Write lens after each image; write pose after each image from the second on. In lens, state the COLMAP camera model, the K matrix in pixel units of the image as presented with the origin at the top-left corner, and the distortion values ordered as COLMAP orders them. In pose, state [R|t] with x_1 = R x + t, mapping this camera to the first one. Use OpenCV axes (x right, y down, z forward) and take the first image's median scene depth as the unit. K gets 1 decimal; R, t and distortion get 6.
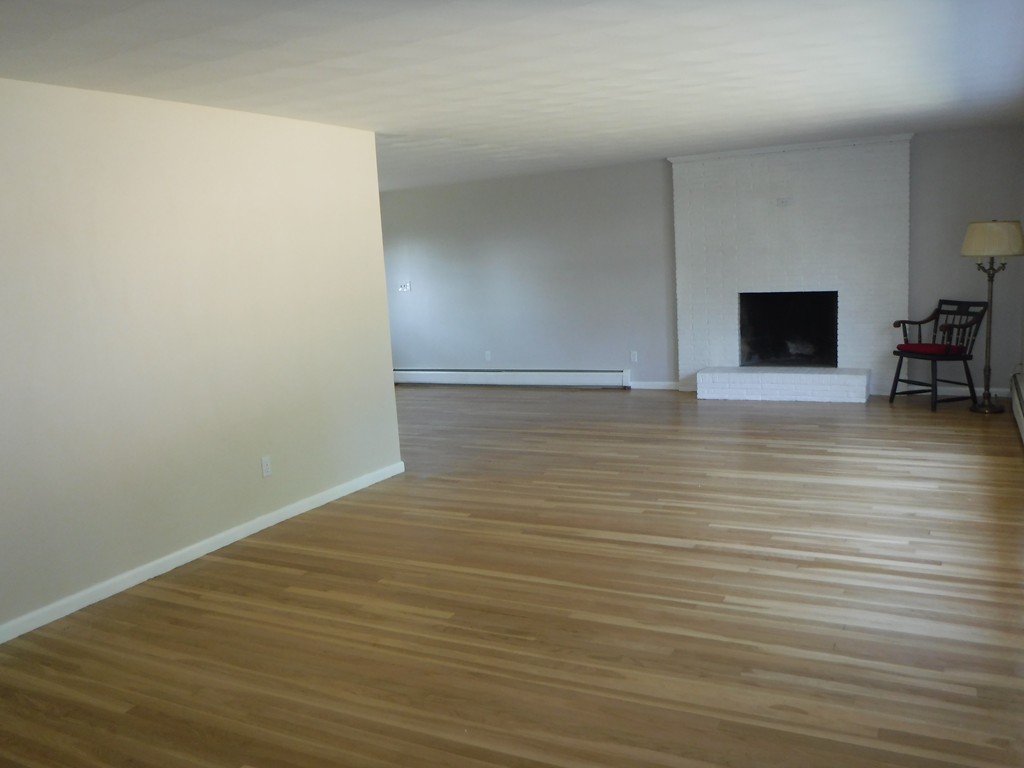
lens RADIAL K [[872.5, 0, 512.0], [0, 872.5, 384.0], [0, 0, 1]] dist [-0.017753, -0.006990]
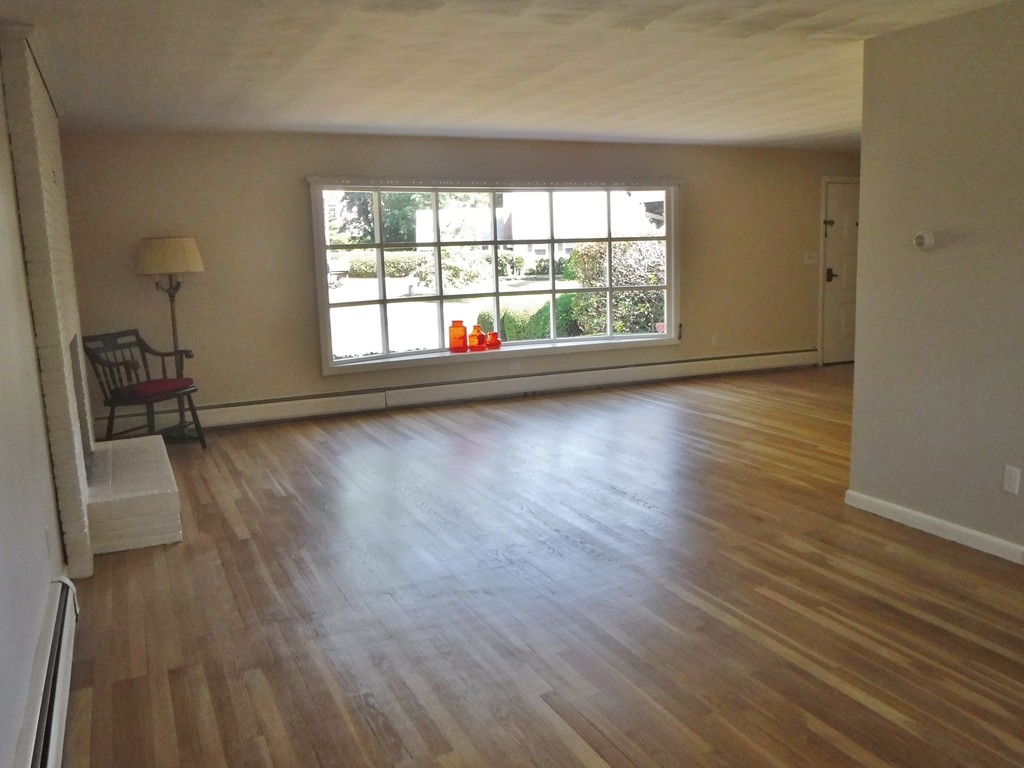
lens RADIAL K [[853.2, 0, 516.2], [0, 853.2, 384.9], [0, 0, 1]] dist [-0.073250, 0.033987]
pose [[-0.796824, -0.023598, 0.603751, -0.469802], [0.154103, 0.958254, 0.240836, -0.308161], [-0.584230, 0.284944, -0.759923, 2.388689]]
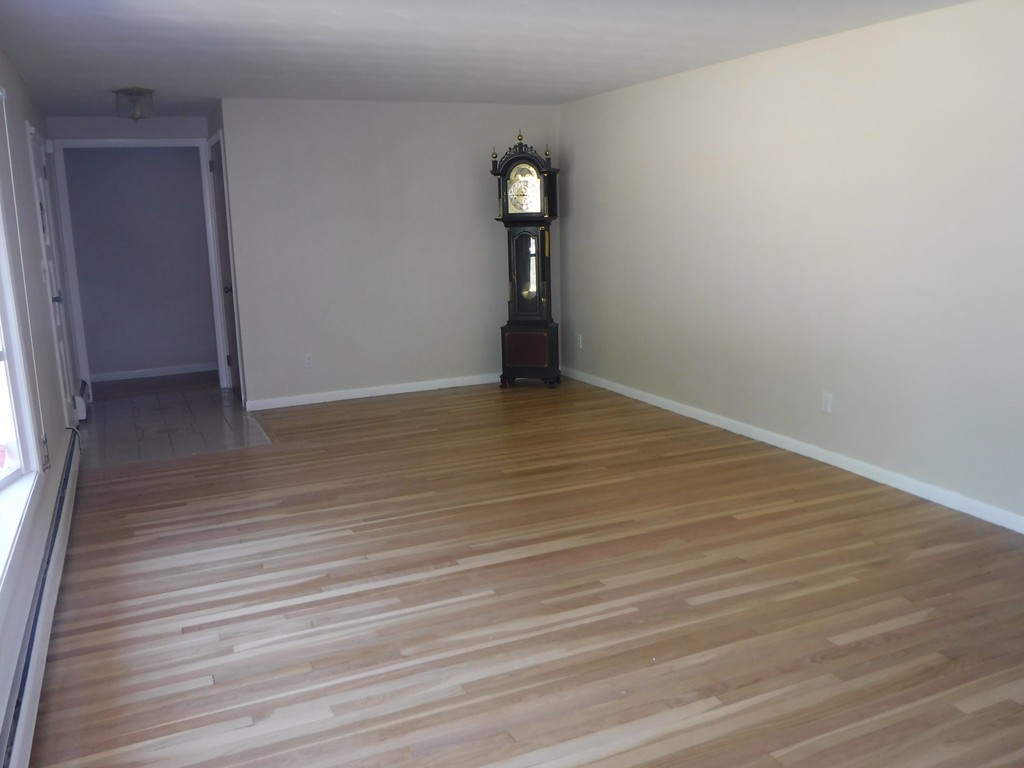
lens RADIAL K [[872.5, 0, 512.0], [0, 872.5, 384.0], [0, 0, 1]] dist [-0.017753, -0.006990]
pose [[-0.609920, 0.223344, -0.760338, 0.770146], [-0.056152, 0.944871, 0.322593, -0.251355], [0.790471, 0.239450, -0.563755, 1.452817]]
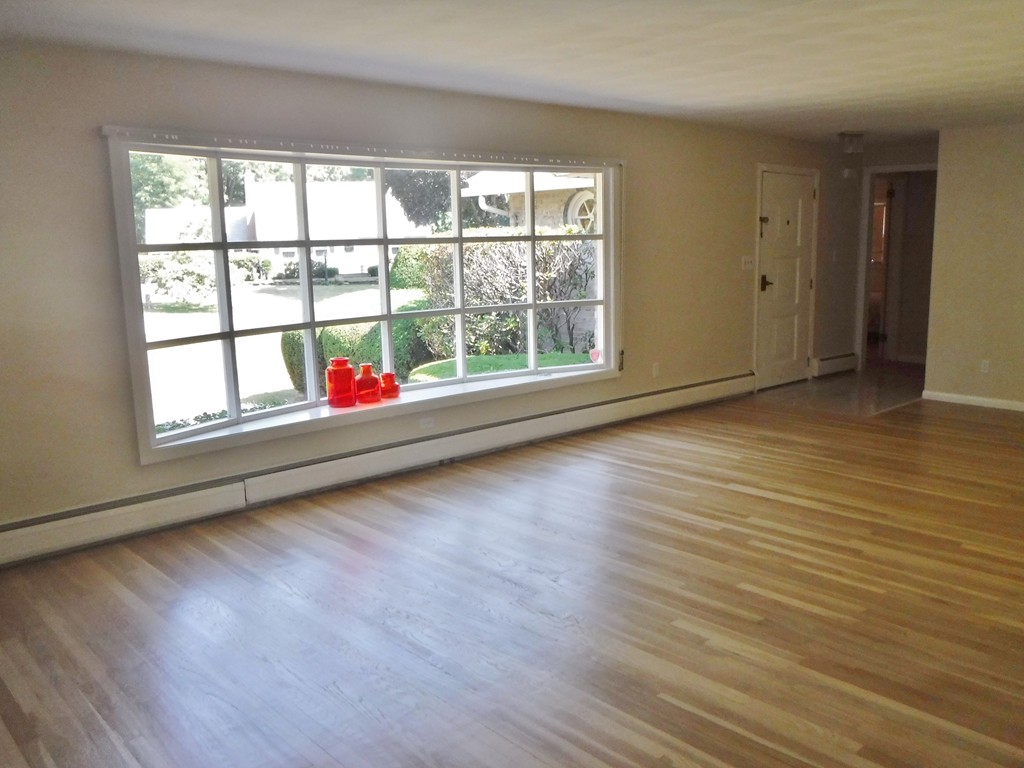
lens RADIAL K [[847.5, 0, 509.5], [0, 847.5, 403.1], [0, 0, 1]] dist [-0.083329, 0.002753]
pose [[-0.935872, 0.006502, 0.352280, 0.083762], [0.119166, 0.946750, 0.299105, -0.290487], [-0.331576, 0.321904, -0.886812, 2.039814]]
